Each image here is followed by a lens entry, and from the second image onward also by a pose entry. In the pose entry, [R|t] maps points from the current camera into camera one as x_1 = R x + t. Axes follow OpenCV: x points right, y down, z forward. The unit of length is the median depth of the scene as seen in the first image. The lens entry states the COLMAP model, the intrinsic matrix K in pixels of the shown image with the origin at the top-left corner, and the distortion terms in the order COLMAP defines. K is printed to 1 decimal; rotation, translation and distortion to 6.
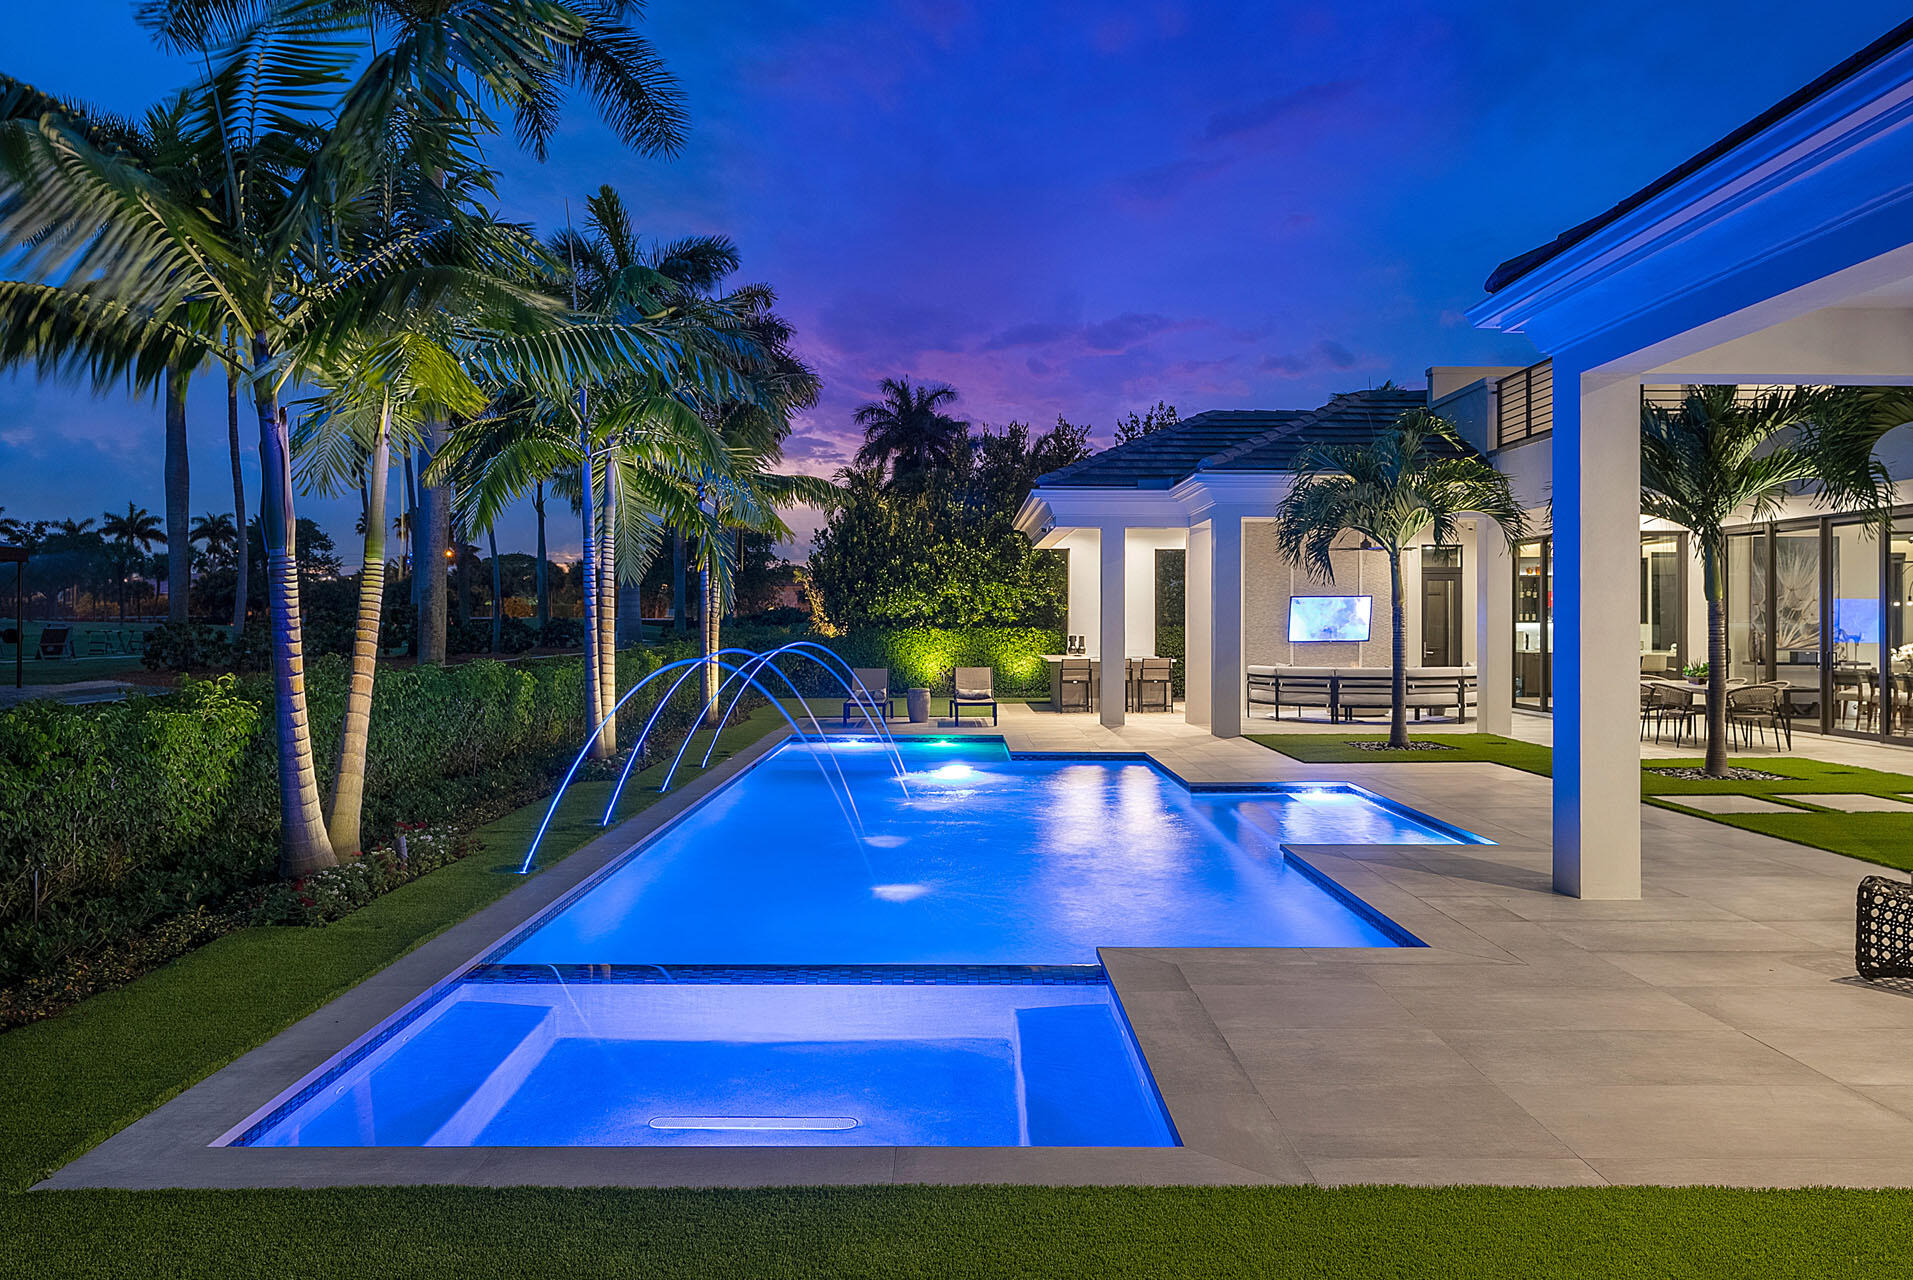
lens RADIAL K [[1169.4, 0, 945.9], [0, 1169.4, 579.1], [0, 0, 1]] dist [-0.000541, -0.000090]
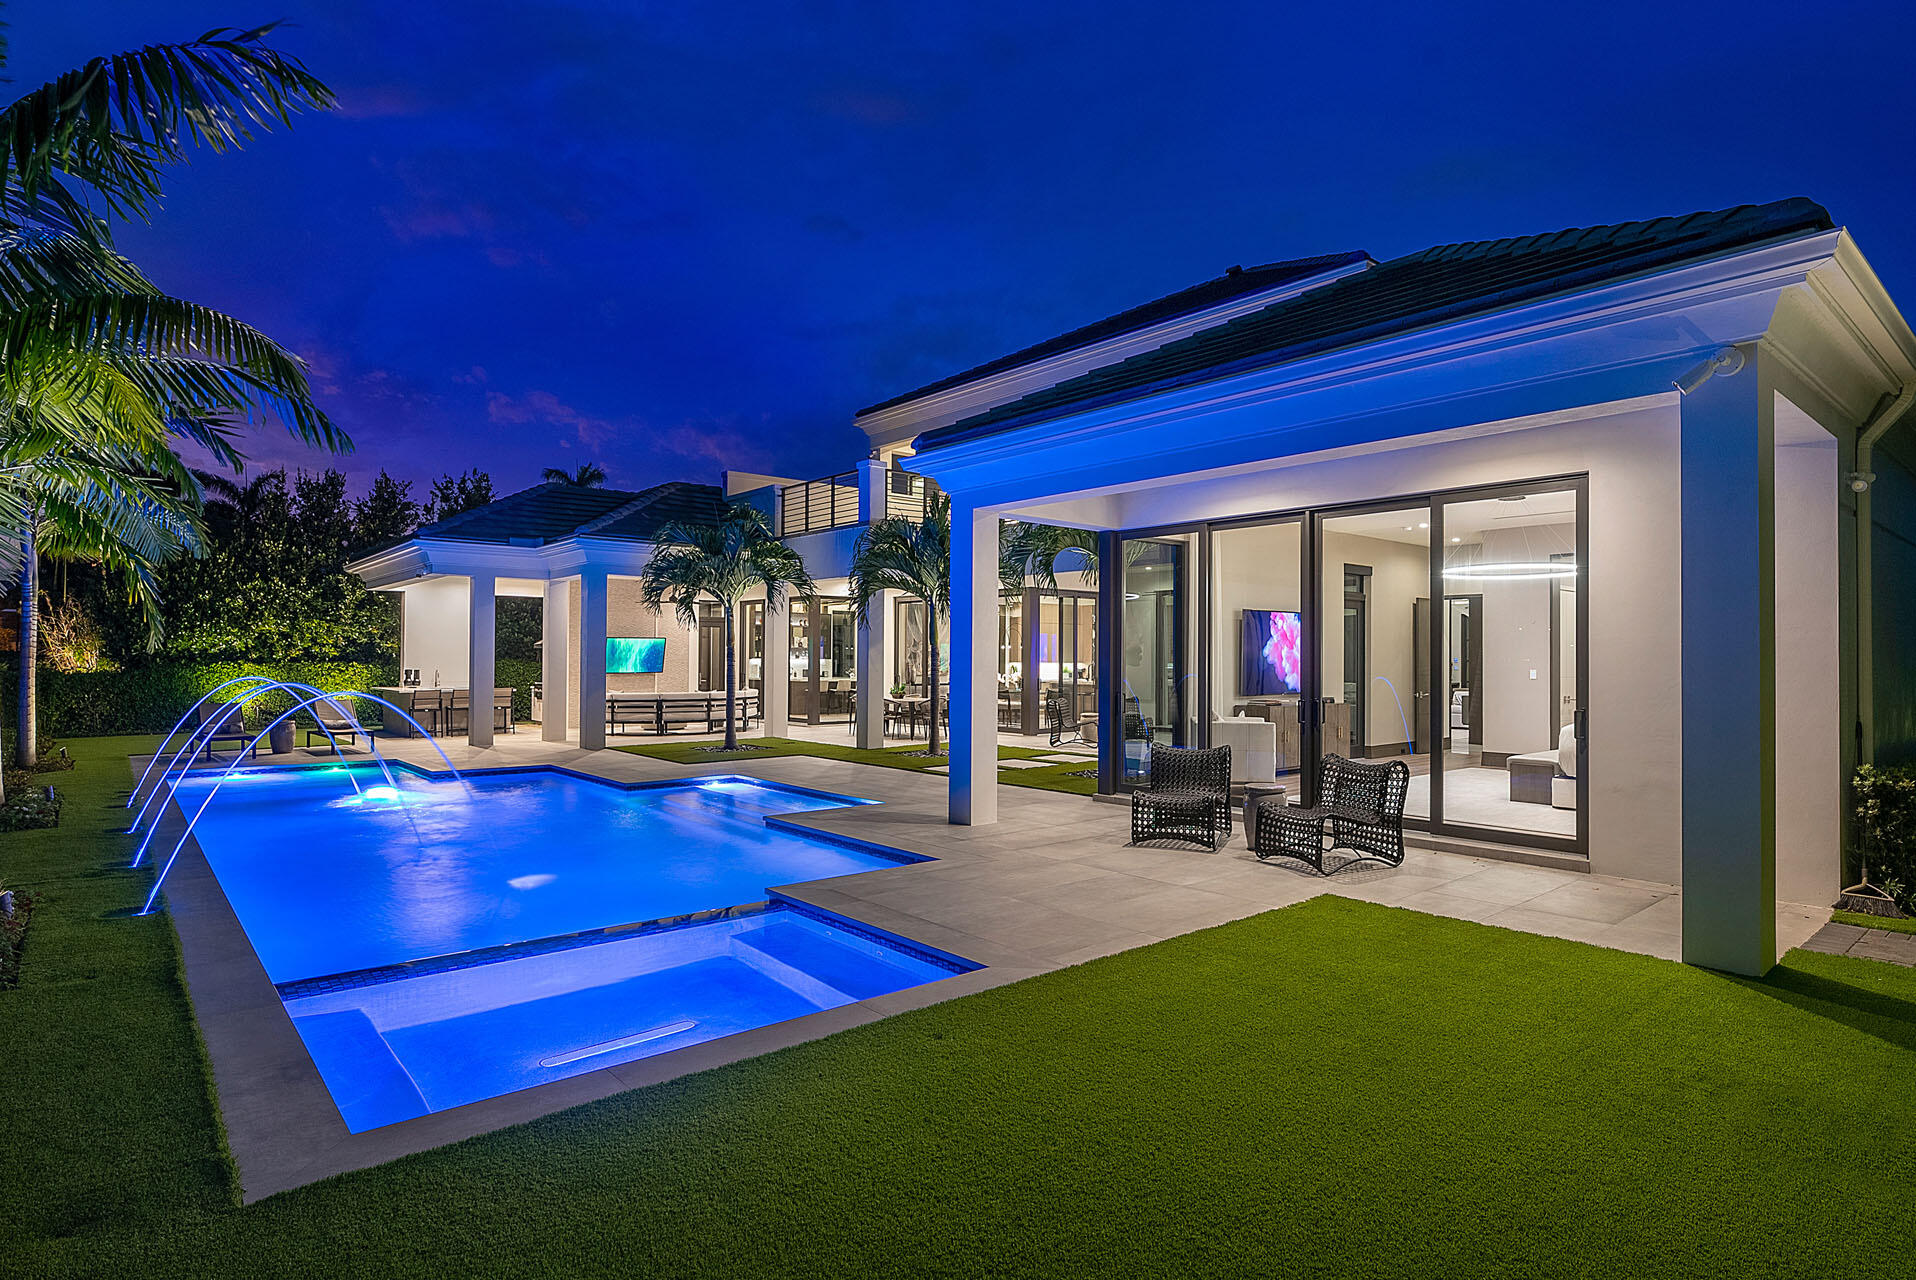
lens RADIAL K [[962.4, 0, 871.1], [0, 962.4, 641.4], [0, 0, 1]] dist [-0.003487, 0.000074]
pose [[0.800506, 0.011717, 0.599210, -0.122620], [-0.023975, 0.999635, 0.012483, -0.000871], [-0.598845, -0.024358, 0.800494, -0.002203]]
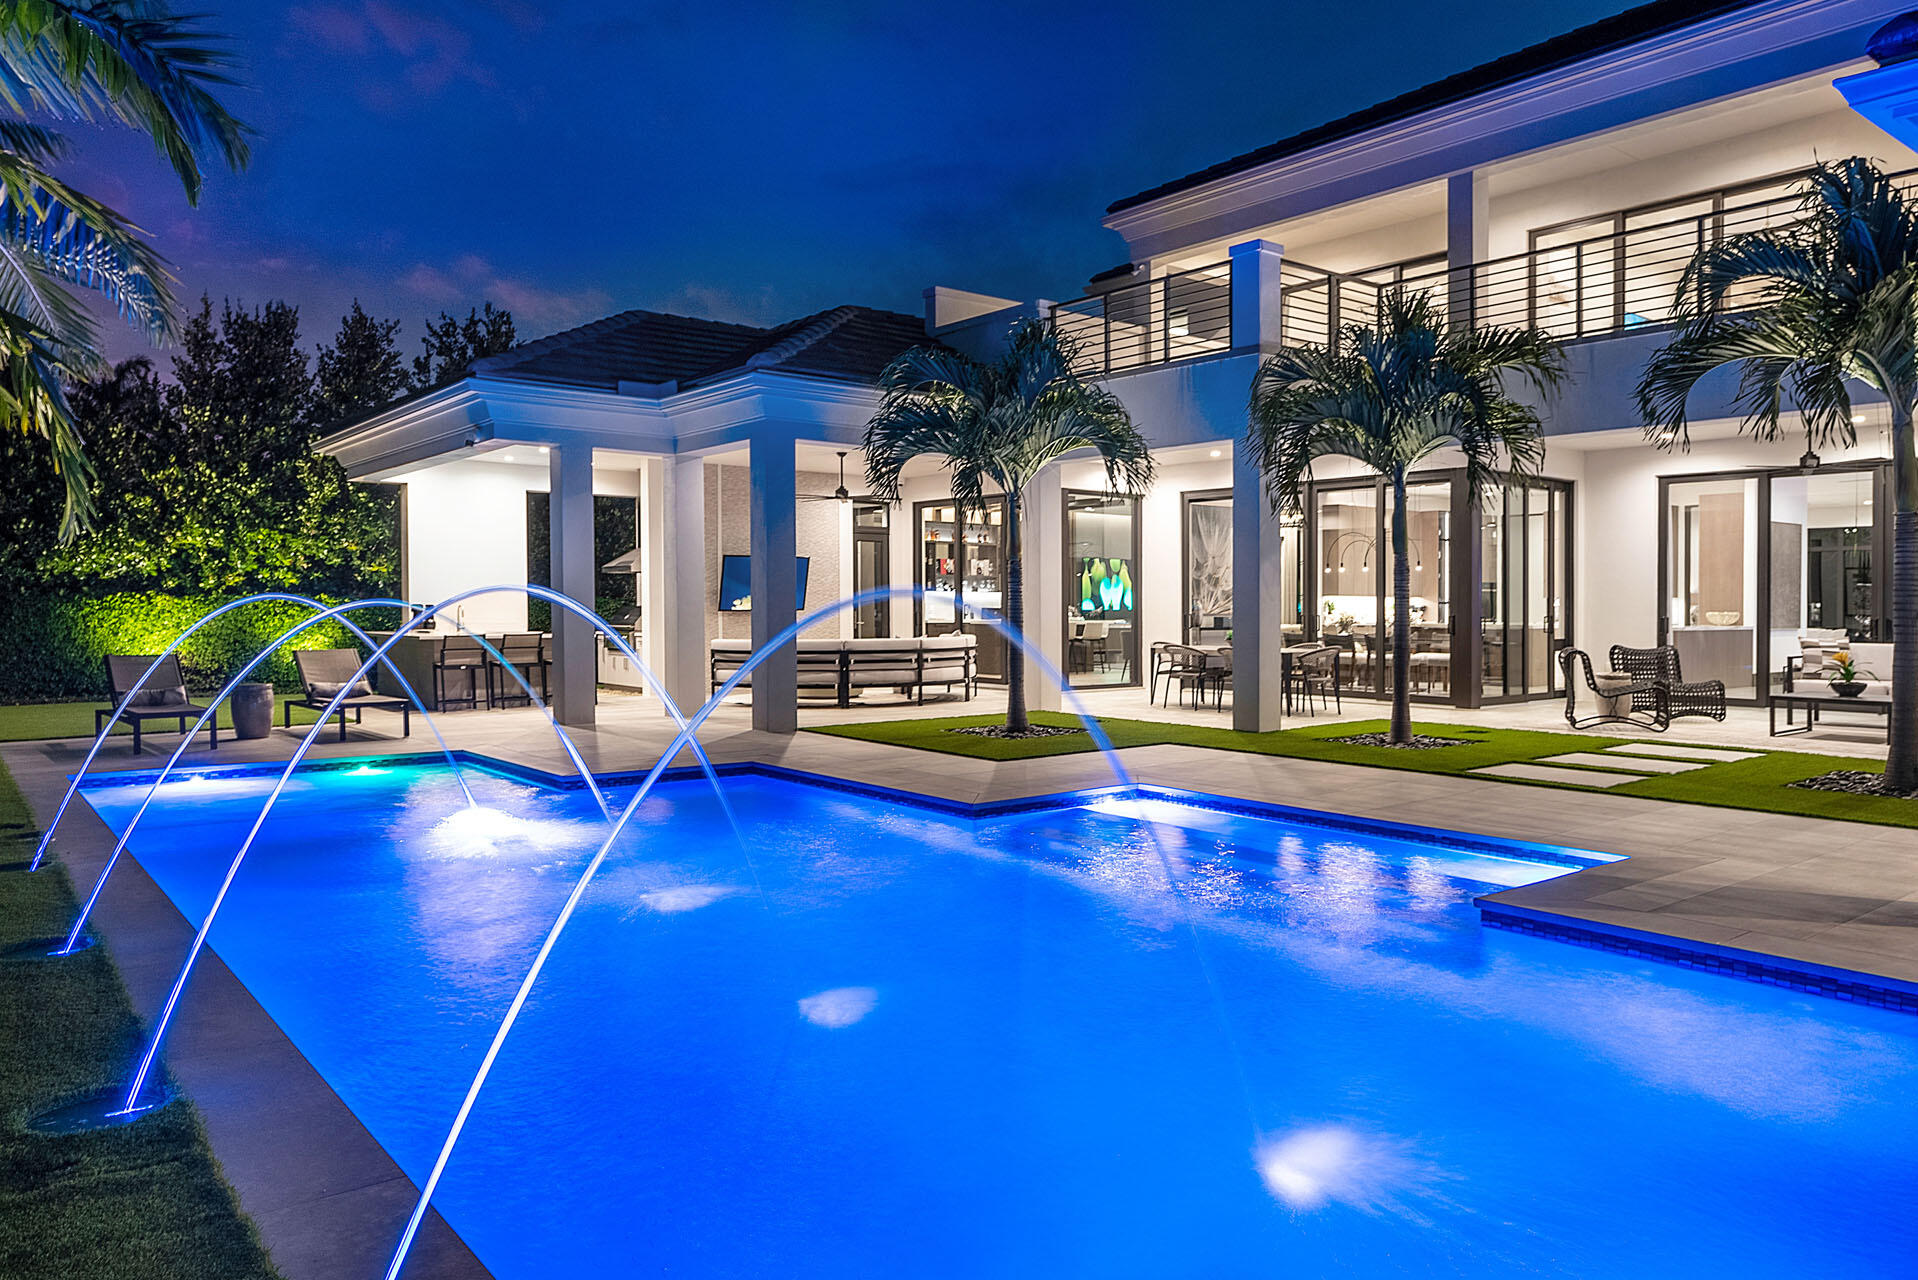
lens RADIAL K [[1257.5, 0, 959.0], [0, 1257.5, 640.0], [0, 0, 1]] dist [0.002596, -0.002351]
pose [[0.792161, -0.017266, 0.610068, -0.139134], [-0.025572, 0.997783, 0.061443, 0.019174], [-0.609776, -0.064273, 0.789963, 0.245067]]
